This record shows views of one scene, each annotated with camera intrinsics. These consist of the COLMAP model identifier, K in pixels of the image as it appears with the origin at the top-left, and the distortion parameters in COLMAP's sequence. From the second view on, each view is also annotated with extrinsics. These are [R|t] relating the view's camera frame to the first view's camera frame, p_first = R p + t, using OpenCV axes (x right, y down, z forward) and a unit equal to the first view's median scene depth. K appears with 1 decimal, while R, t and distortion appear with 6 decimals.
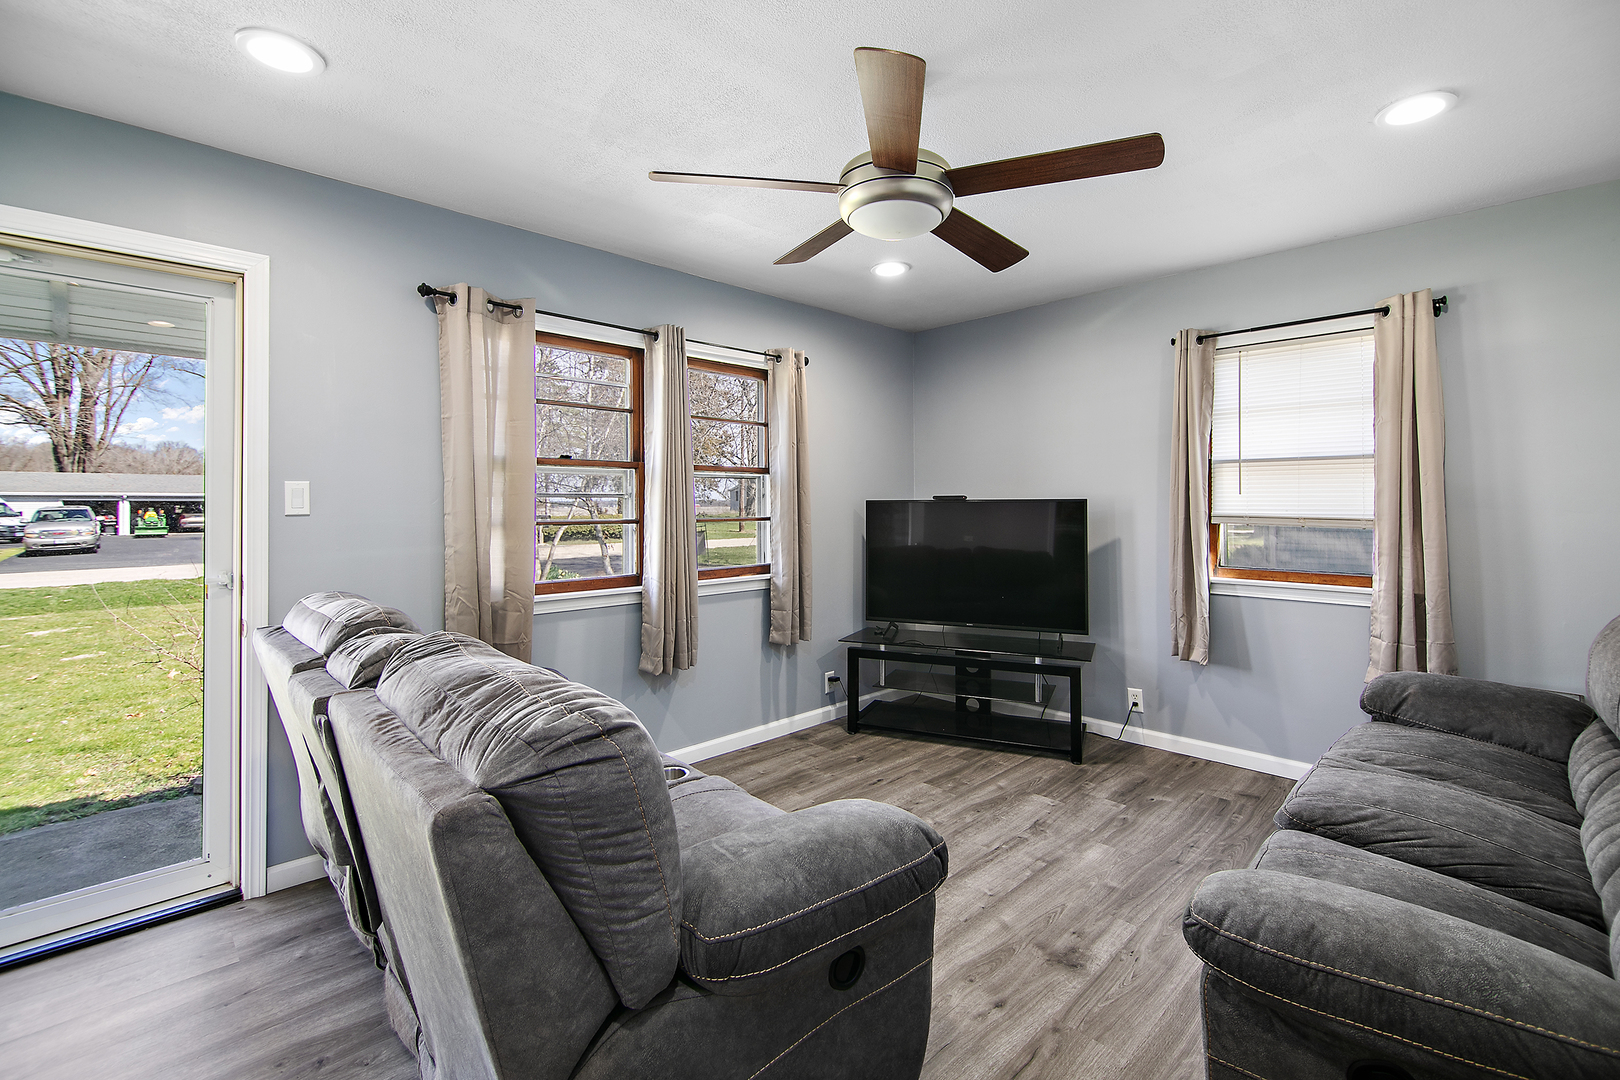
lens RADIAL K [[726.9, 0, 797.4], [0, 726.9, 489.4], [0, 0, 1]] dist [0.001970, -0.000176]
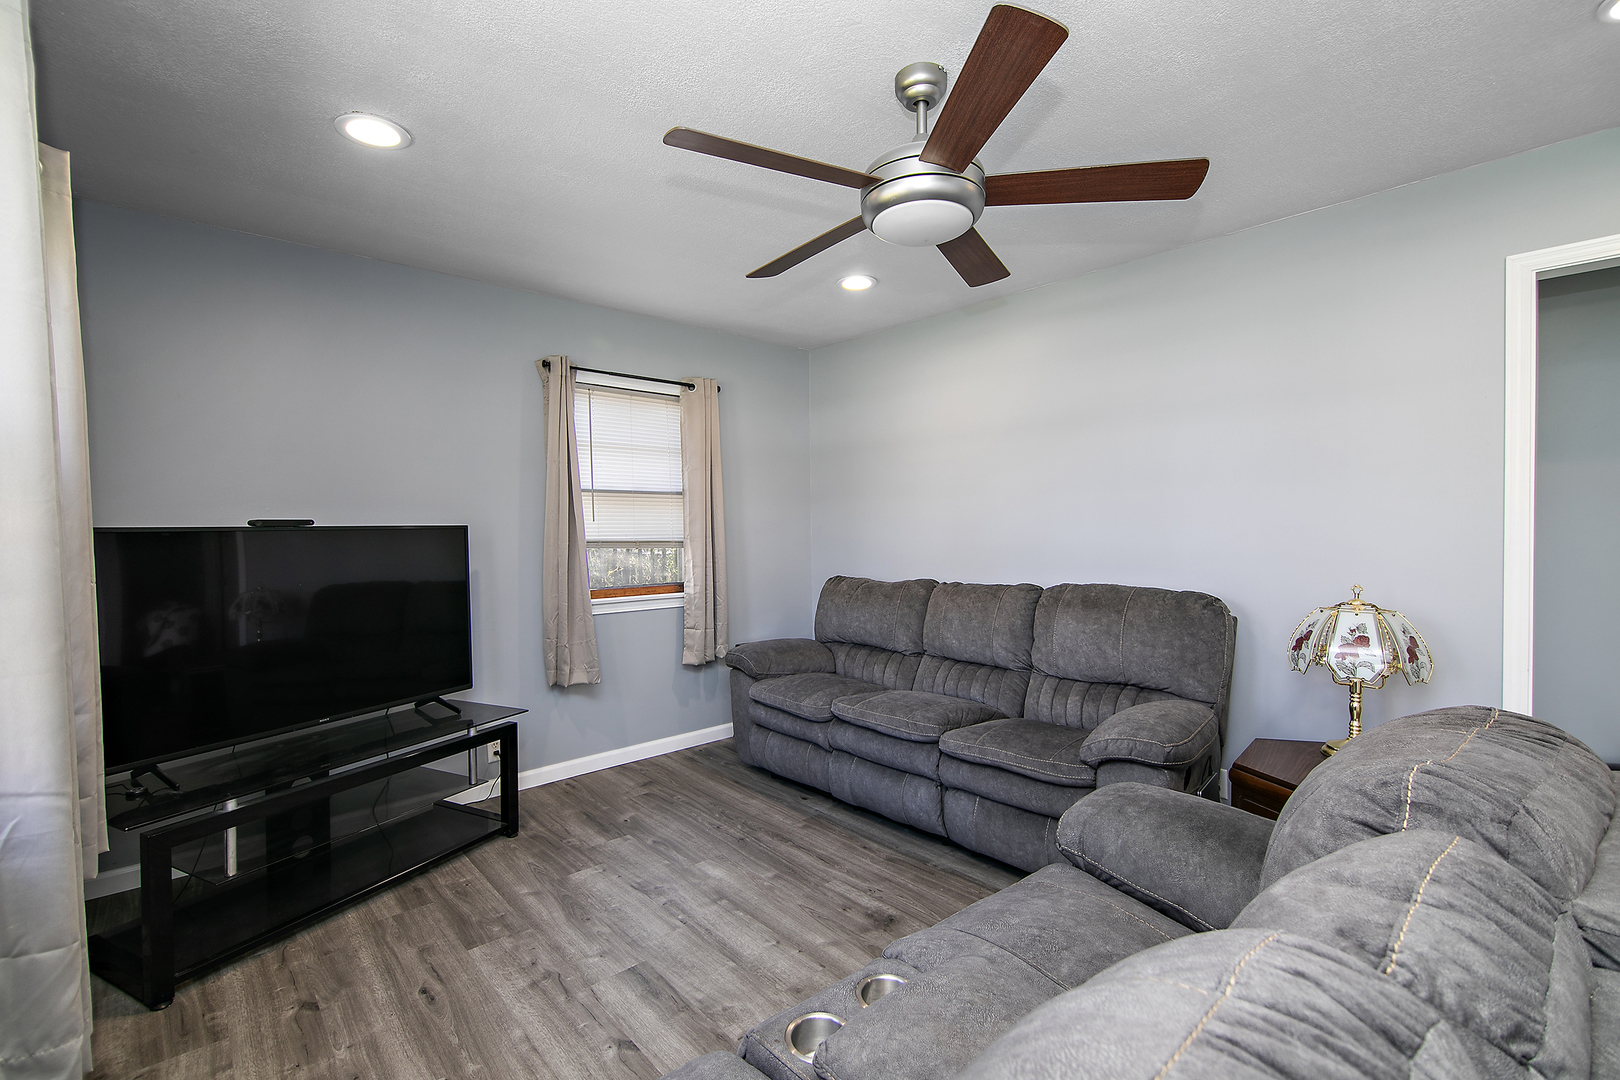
lens RADIAL K [[726.9, 0, 807.5], [0, 726.9, 532.5], [0, 0, 1]] dist [0.001970, -0.000176]
pose [[0.018338, -0.007878, 0.999801, -0.497137], [-0.014211, 0.999866, 0.008139, 0.010664], [-0.999731, -0.014358, 0.018224, 0.697891]]
